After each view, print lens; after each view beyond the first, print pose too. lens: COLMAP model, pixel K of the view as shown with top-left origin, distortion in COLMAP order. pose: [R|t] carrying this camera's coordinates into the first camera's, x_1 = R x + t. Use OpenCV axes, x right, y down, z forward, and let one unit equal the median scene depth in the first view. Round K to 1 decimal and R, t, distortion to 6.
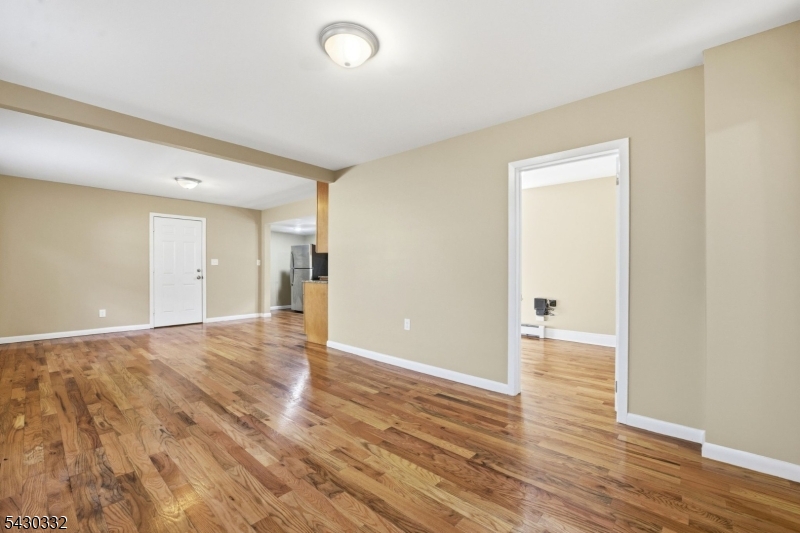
lens RADIAL K [[326.6, 0, 400.9], [0, 326.6, 270.5], [0, 0, 1]] dist [-0.020832, -0.000213]
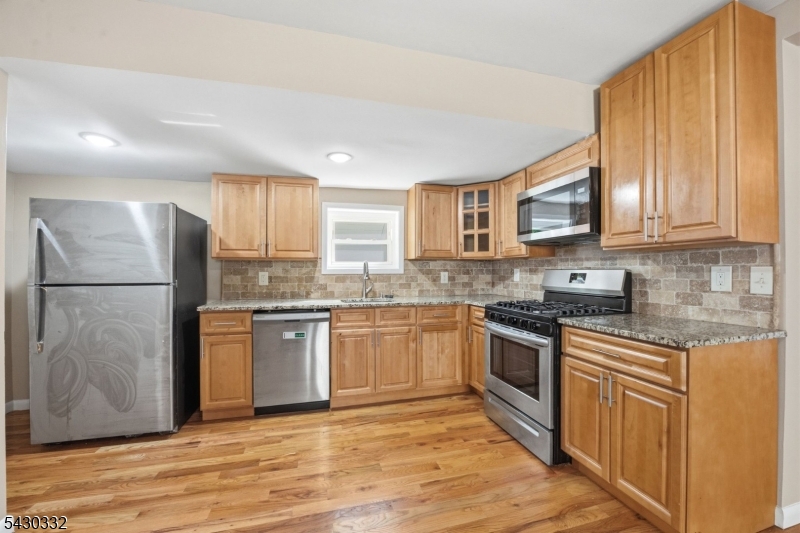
lens RADIAL K [[326.6, 0, 404.5], [0, 326.6, 266.1], [0, 0, 1]] dist [-0.020832, -0.000213]
pose [[0.543315, 0.014077, 0.839411, -0.559813], [0.004571, 0.999795, -0.019726, -0.021663], [-0.839516, 0.014554, 0.543140, 0.896844]]
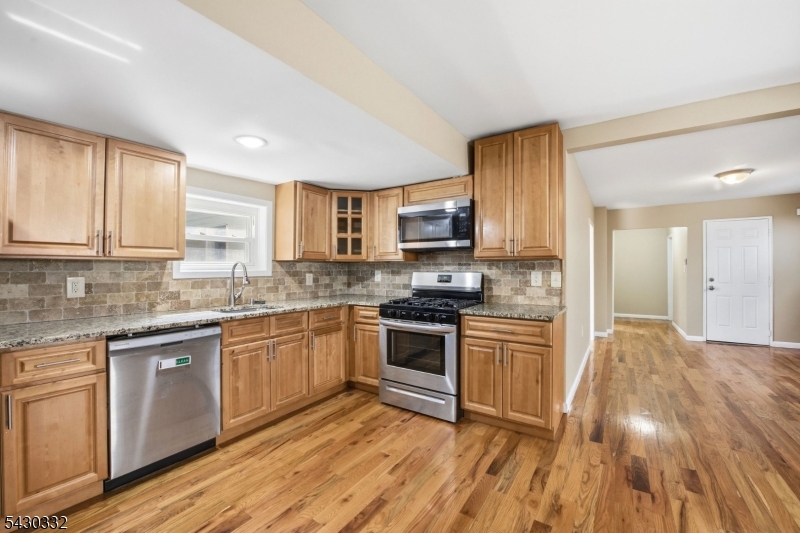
lens RADIAL K [[326.6, 0, 405.8], [0, 326.6, 263.4], [0, 0, 1]] dist [-0.020832, -0.000213]
pose [[-0.139119, 0.016012, 0.990146, -0.629898], [0.005397, 0.999867, -0.015411, -0.031801], [-0.990261, 0.003200, -0.139187, 1.088791]]
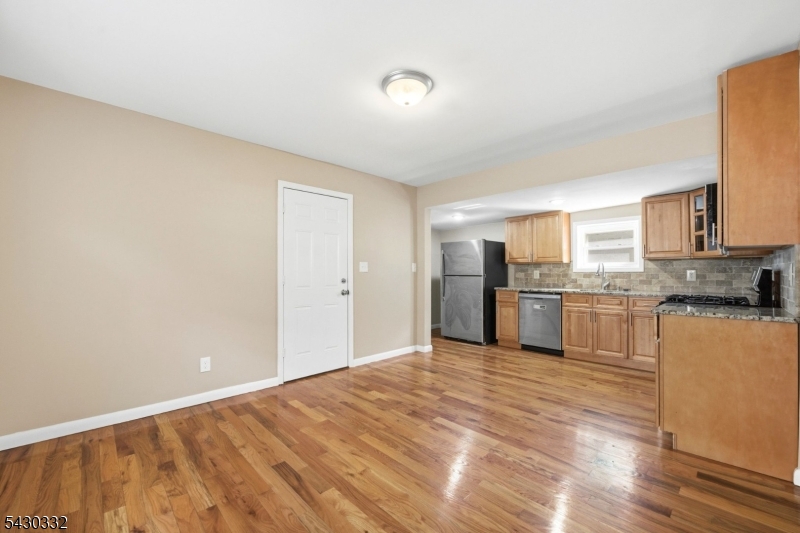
lens RADIAL K [[326.6, 0, 405.5], [0, 326.6, 266.5], [0, 0, 1]] dist [-0.020832, -0.000213]
pose [[0.997933, -0.000829, -0.064262, -0.532515], [-0.000460, 0.999799, -0.020042, -0.016361], [0.064266, 0.020030, 0.997732, 0.455698]]
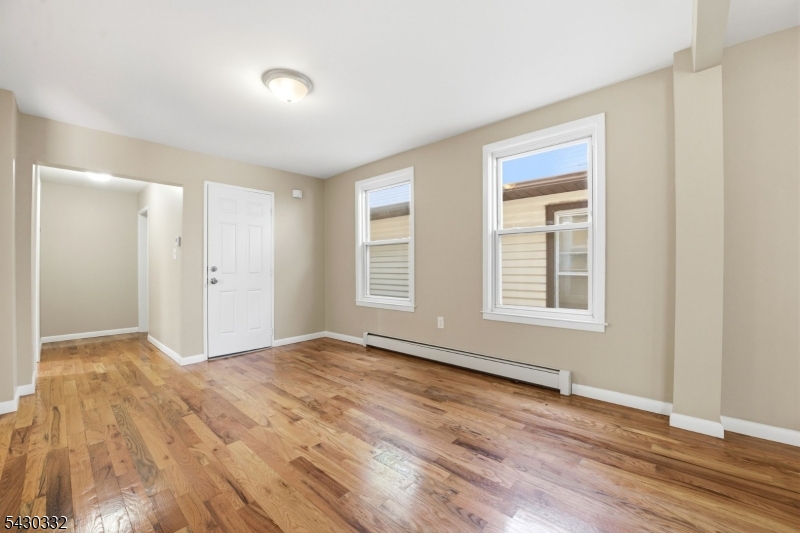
lens RADIAL K [[326.6, 0, 402.6], [0, 326.6, 269.7], [0, 0, 1]] dist [-0.020832, -0.000213]
pose [[-0.999797, 0.002180, 0.020035, -0.195816], [0.002447, 0.999908, 0.013312, 0.001769], [-0.020004, 0.013359, -0.999711, 0.698675]]
